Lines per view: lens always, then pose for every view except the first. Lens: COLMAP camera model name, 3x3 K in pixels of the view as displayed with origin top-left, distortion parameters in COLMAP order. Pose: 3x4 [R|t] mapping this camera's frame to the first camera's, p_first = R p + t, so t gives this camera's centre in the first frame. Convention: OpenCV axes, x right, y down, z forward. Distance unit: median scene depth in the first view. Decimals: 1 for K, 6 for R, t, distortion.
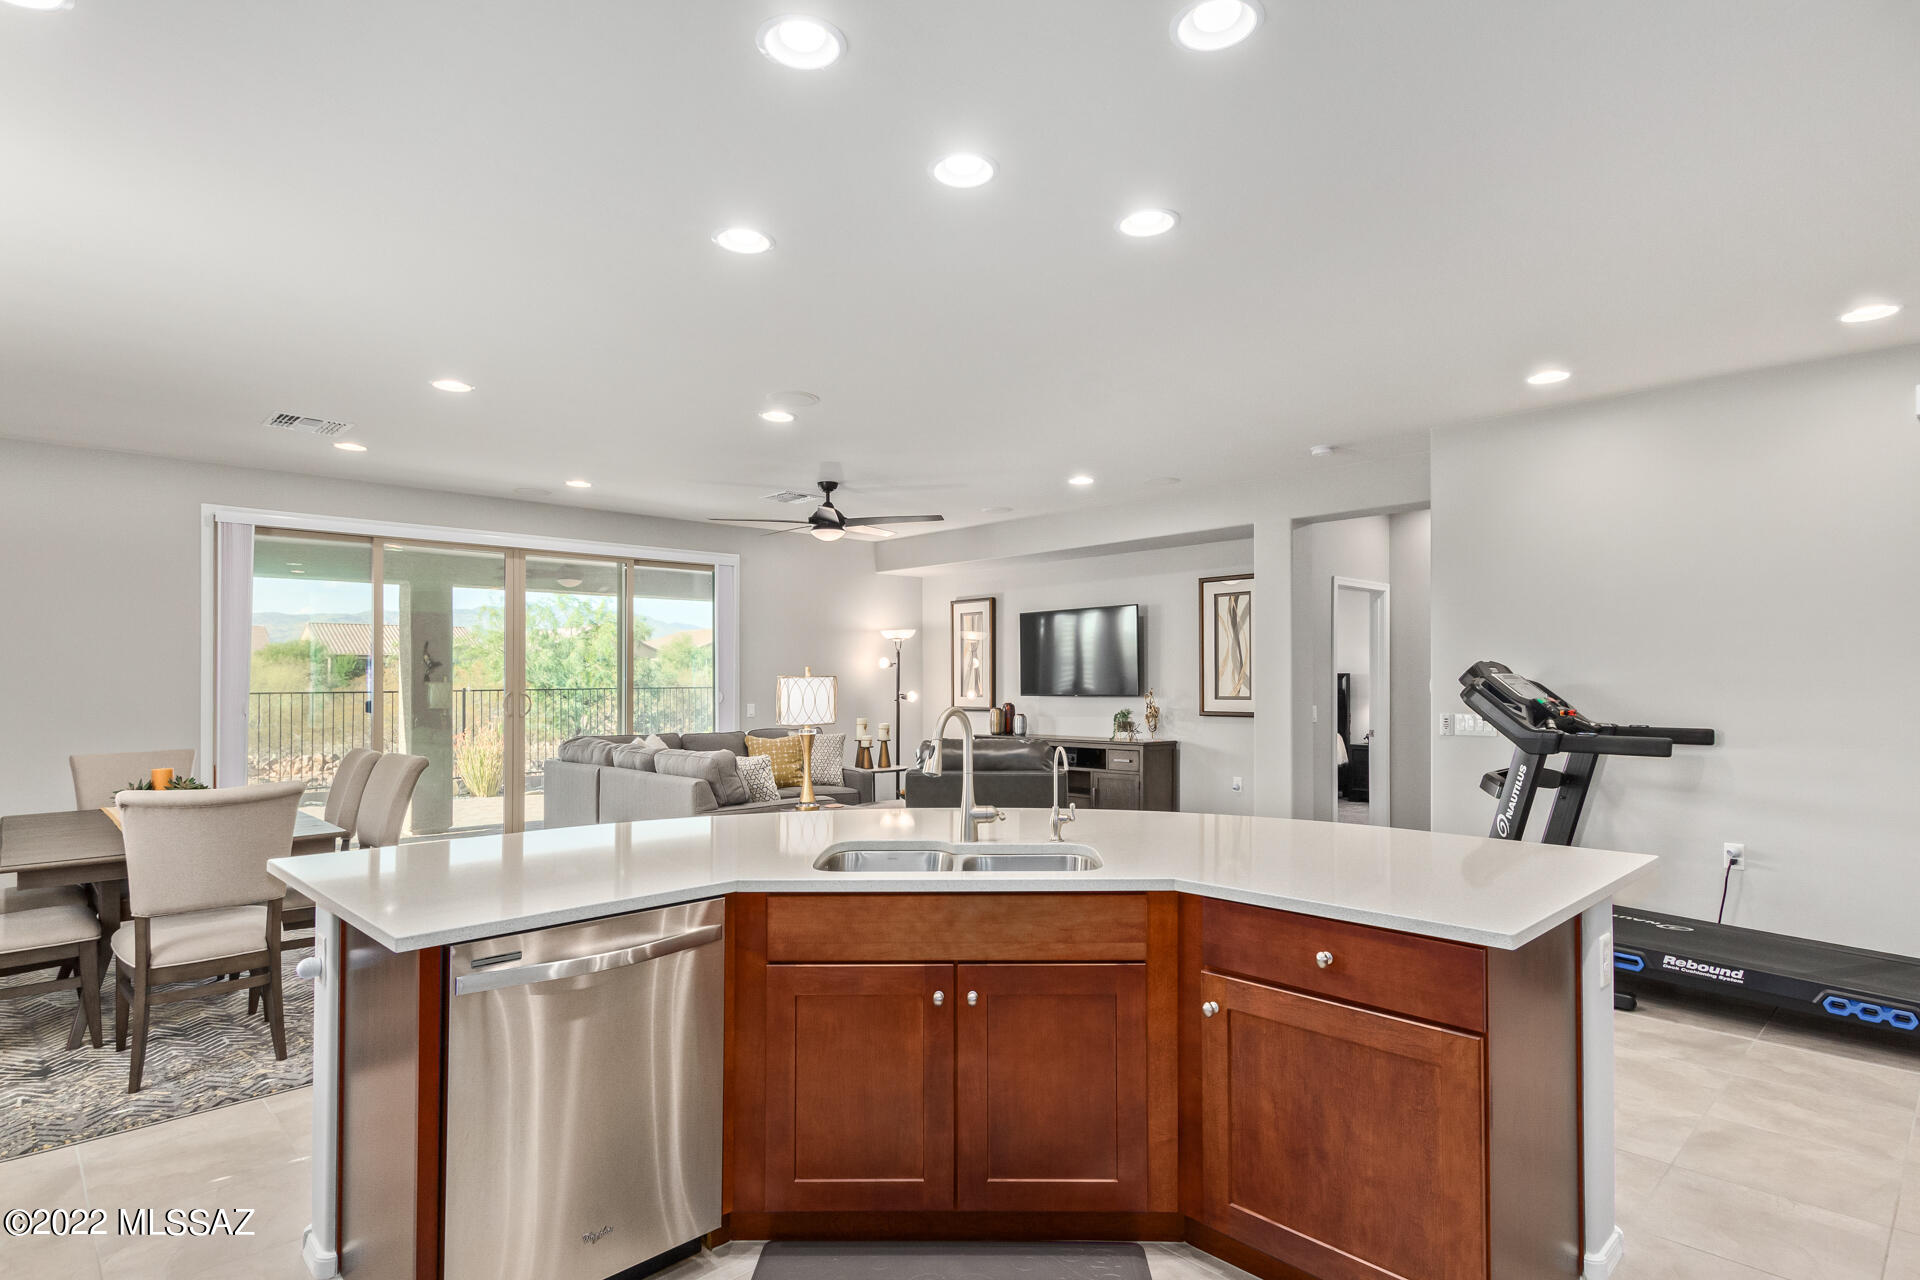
lens RADIAL K [[972.7, 0, 962.9], [0, 972.7, 666.1], [0, 0, 1]] dist [0.015652, 0.000566]
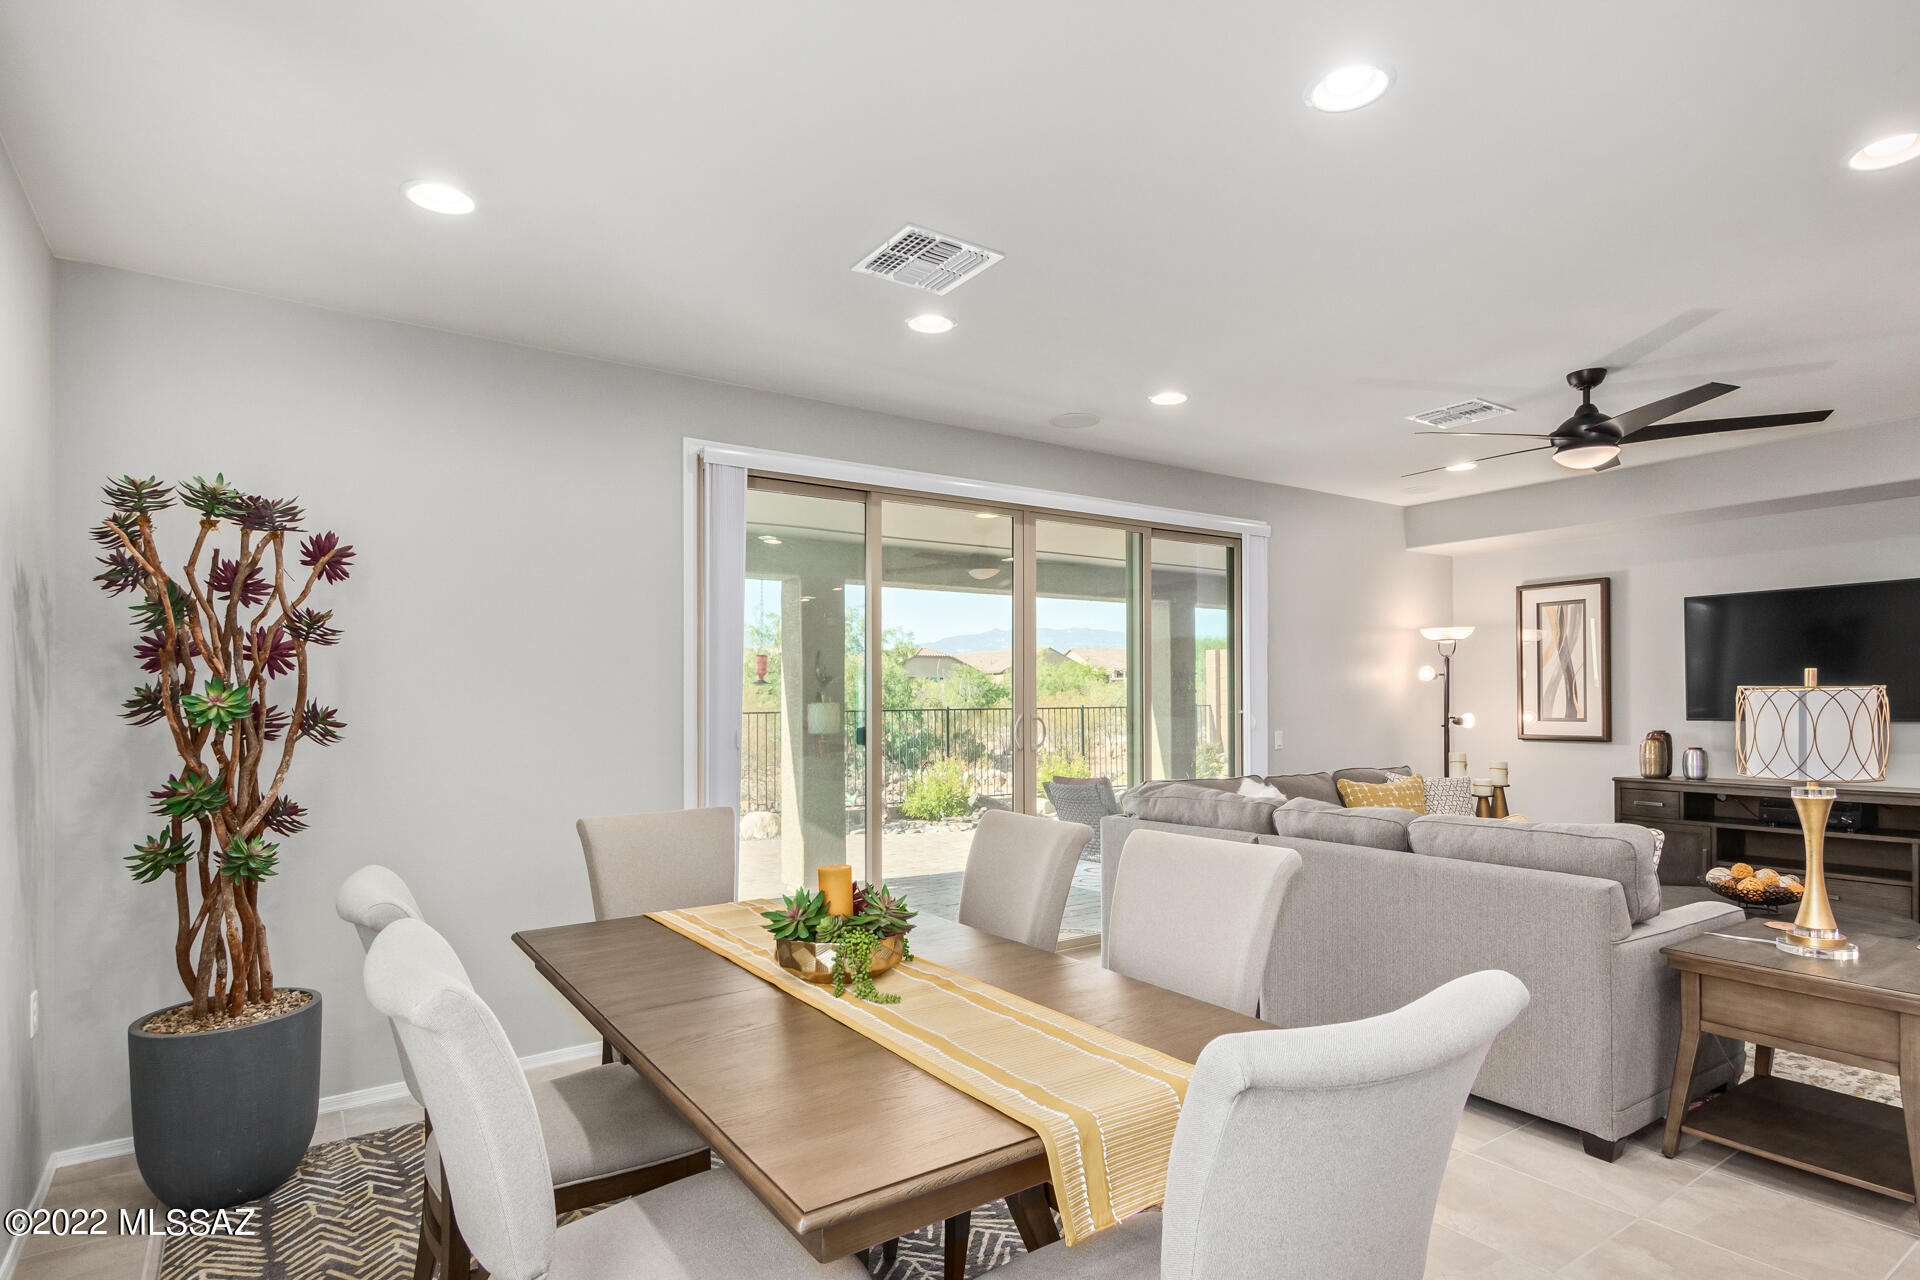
lens RADIAL K [[986.8, 0, 966.6], [0, 986.8, 689.7], [0, 0, 1]] dist [0.022433, 0.000051]
pose [[0.987122, -0.004109, -0.159916, -0.367720], [0.004390, 0.999989, 0.001399, 0.007261], [0.159908, -0.002083, 0.987130, 0.275515]]
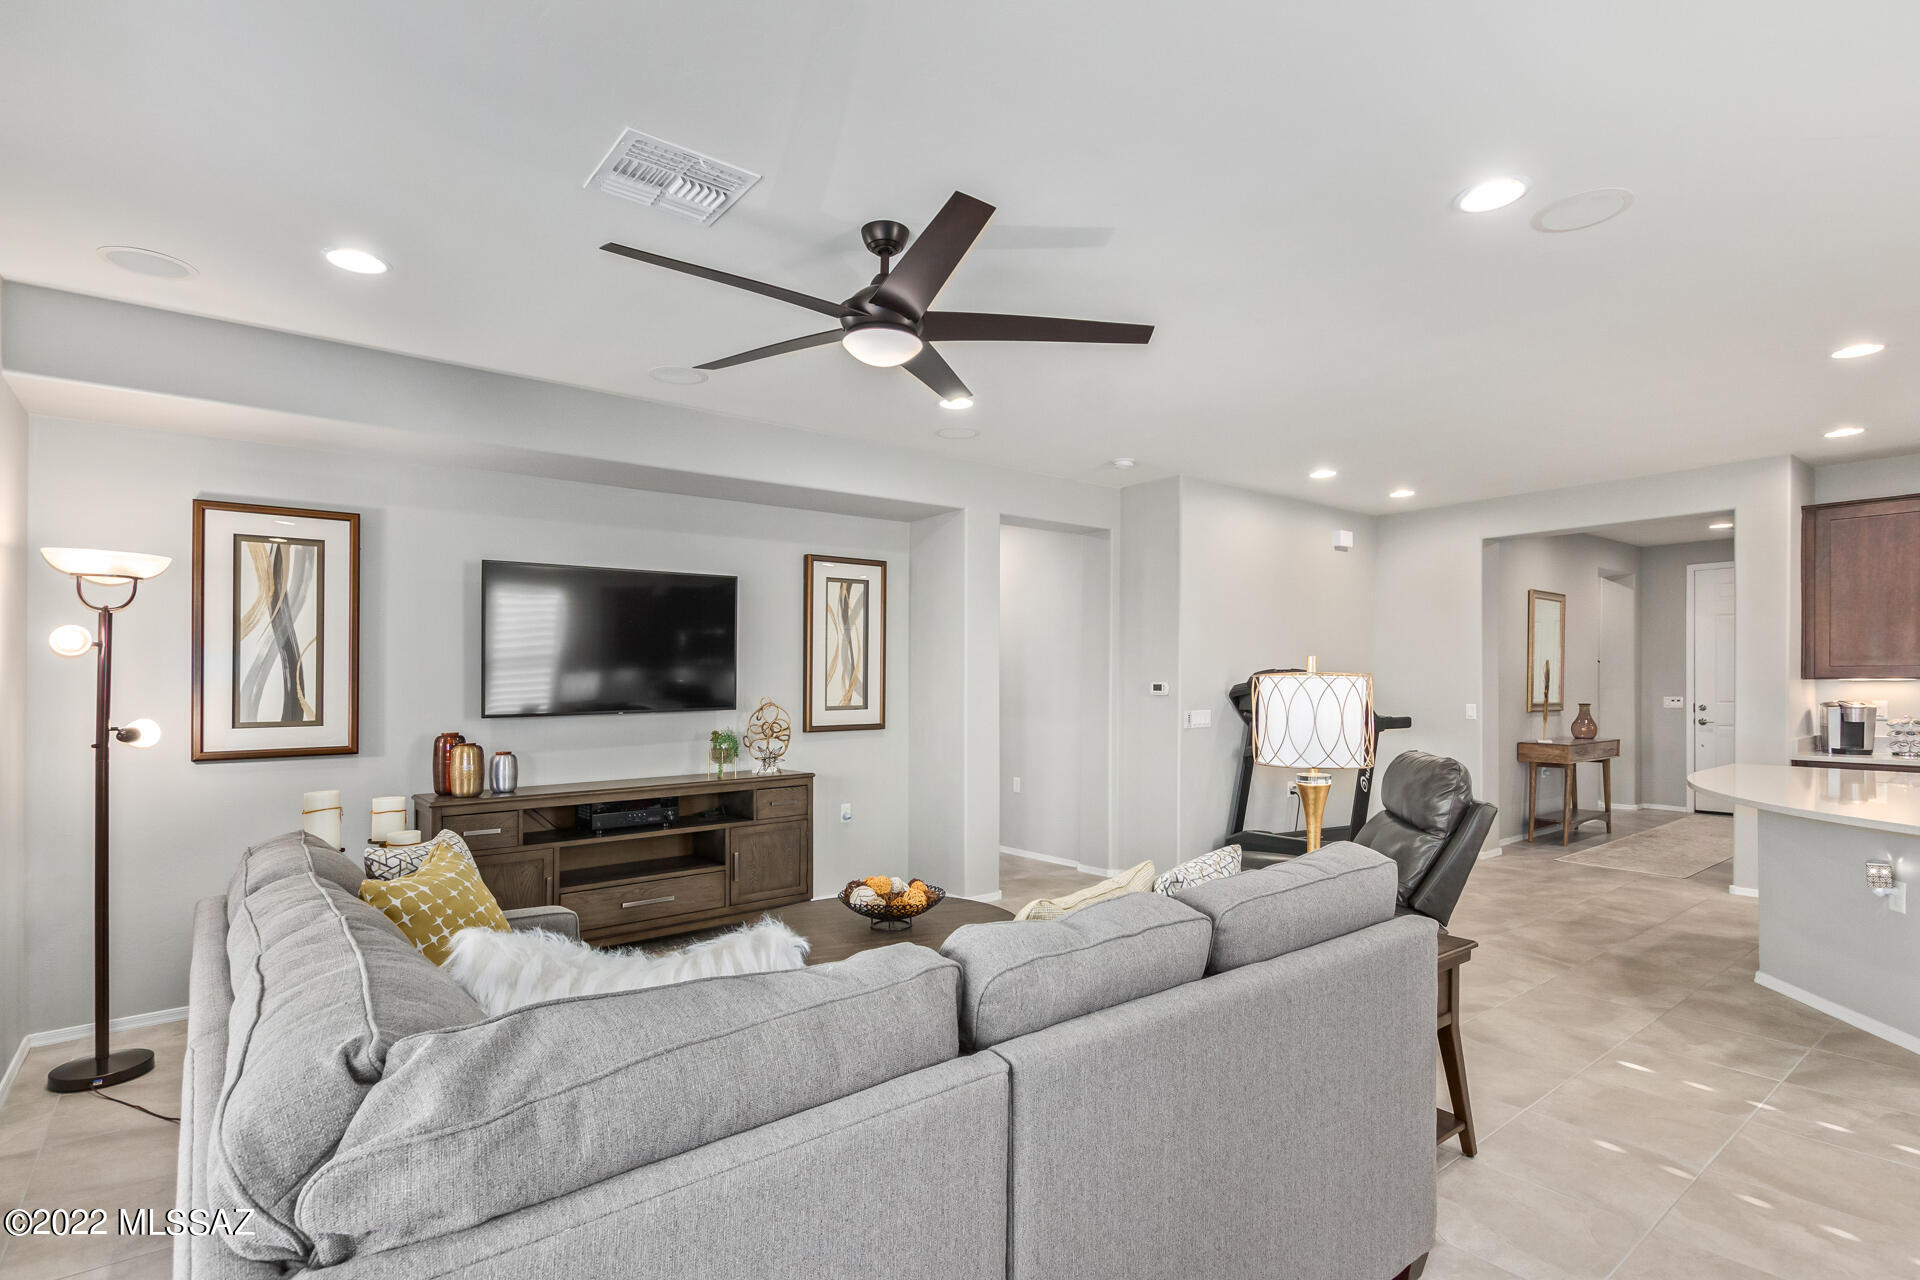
lens RADIAL K [[941.9, 0, 957.7], [0, 941.9, 675.4], [0, 0, 1]] dist [0.021913, -0.000302]
pose [[0.097870, 0.011763, 0.995130, -0.483242], [-0.006962, 0.999914, -0.011135, 0.013319], [-0.995175, -0.005839, 0.097943, 0.797512]]
